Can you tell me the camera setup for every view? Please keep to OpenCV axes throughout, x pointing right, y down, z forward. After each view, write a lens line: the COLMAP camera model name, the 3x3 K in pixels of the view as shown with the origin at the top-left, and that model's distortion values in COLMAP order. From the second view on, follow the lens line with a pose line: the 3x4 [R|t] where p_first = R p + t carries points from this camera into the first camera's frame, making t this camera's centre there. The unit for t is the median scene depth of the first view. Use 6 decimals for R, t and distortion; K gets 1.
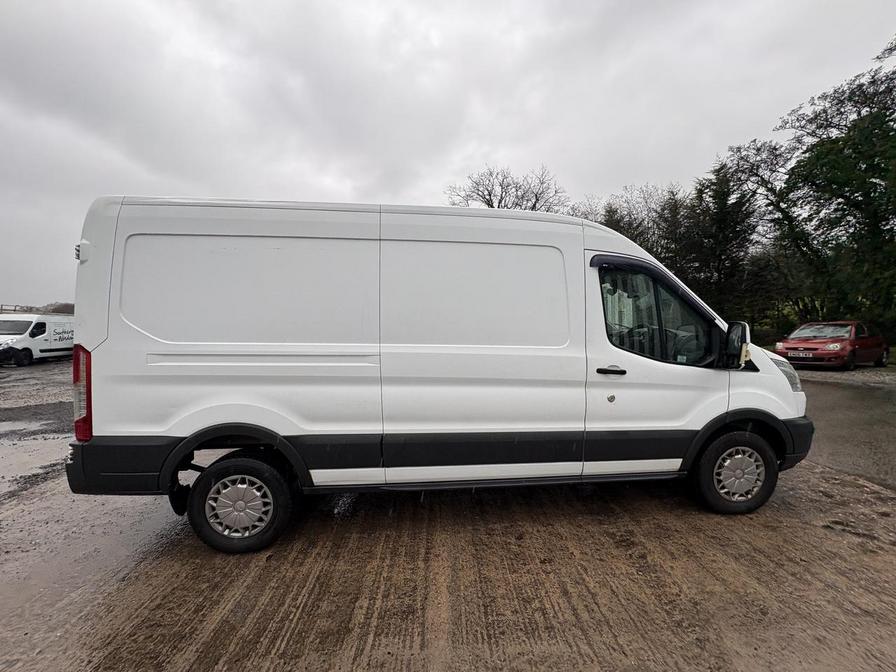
lens RADIAL K [[371.0, 0, 478.3], [0, 371.0, 332.4], [0, 0, 1]] dist [-0.000299, 0.000014]
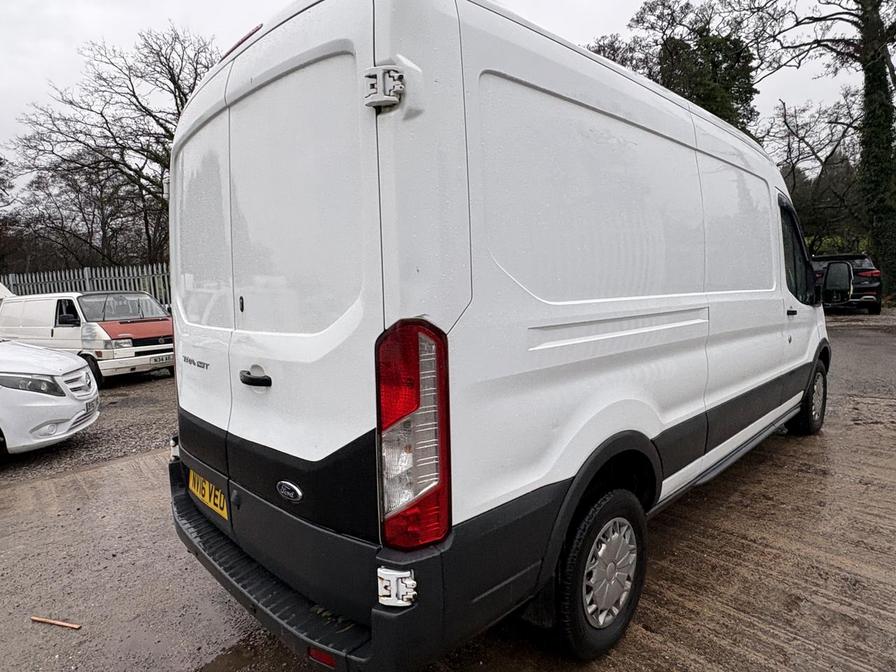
lens RADIAL K [[528.1, 0, 453.7], [0, 528.1, 331.5], [0, 0, 1]] dist [0.005726, -0.003688]
pose [[0.778088, -0.086889, 0.622117, -1.350559], [0.057390, 0.996078, 0.067340, 0.009847], [-0.625529, -0.016693, 0.780023, 0.501527]]
